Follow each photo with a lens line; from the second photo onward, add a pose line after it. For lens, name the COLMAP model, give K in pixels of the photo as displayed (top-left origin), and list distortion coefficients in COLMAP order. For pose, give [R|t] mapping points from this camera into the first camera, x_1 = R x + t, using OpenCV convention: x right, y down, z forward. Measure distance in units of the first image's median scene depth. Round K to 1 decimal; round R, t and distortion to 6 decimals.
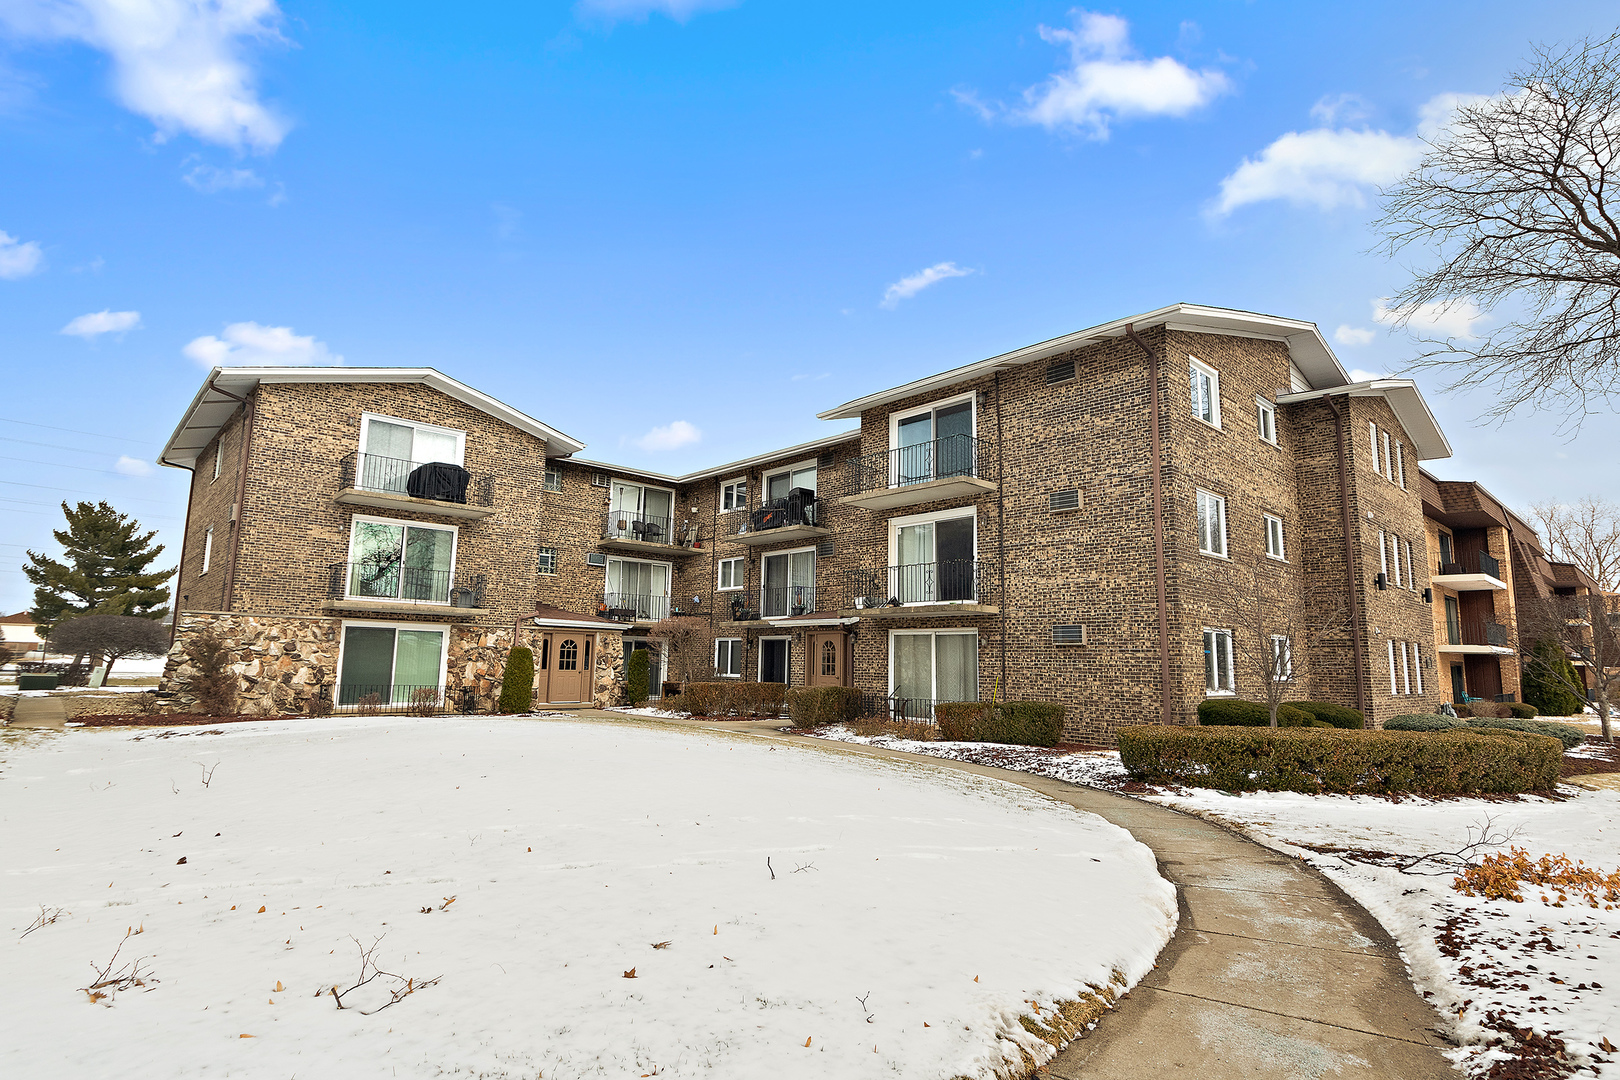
lens RADIAL K [[827.9, 0, 810.0], [0, 827.9, 540.0], [0, 0, 1]] dist [0.002672, -0.000664]
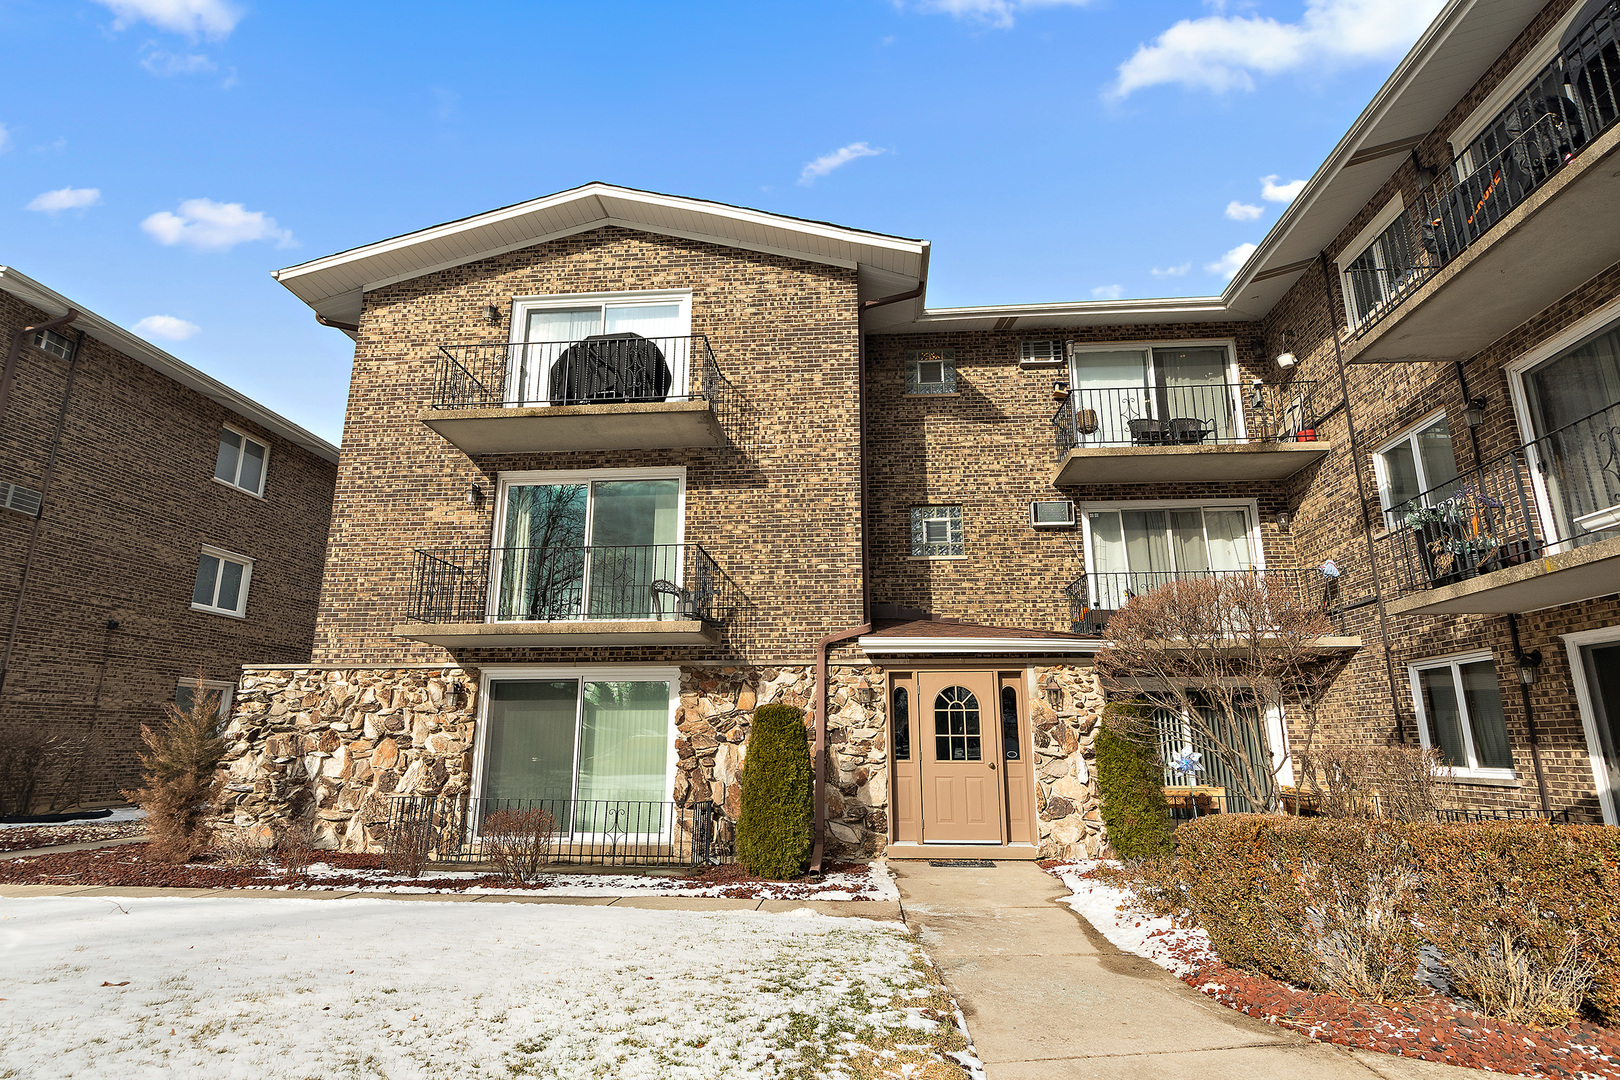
lens RADIAL K [[827.9, 0, 810.0], [0, 827.9, 540.0], [0, 0, 1]] dist [0.002672, -0.000664]
pose [[0.675781, -0.197889, -0.710043, -0.029610], [0.124092, 0.980083, -0.155045, 0.105364], [0.726582, 0.016666, 0.686877, 0.669078]]
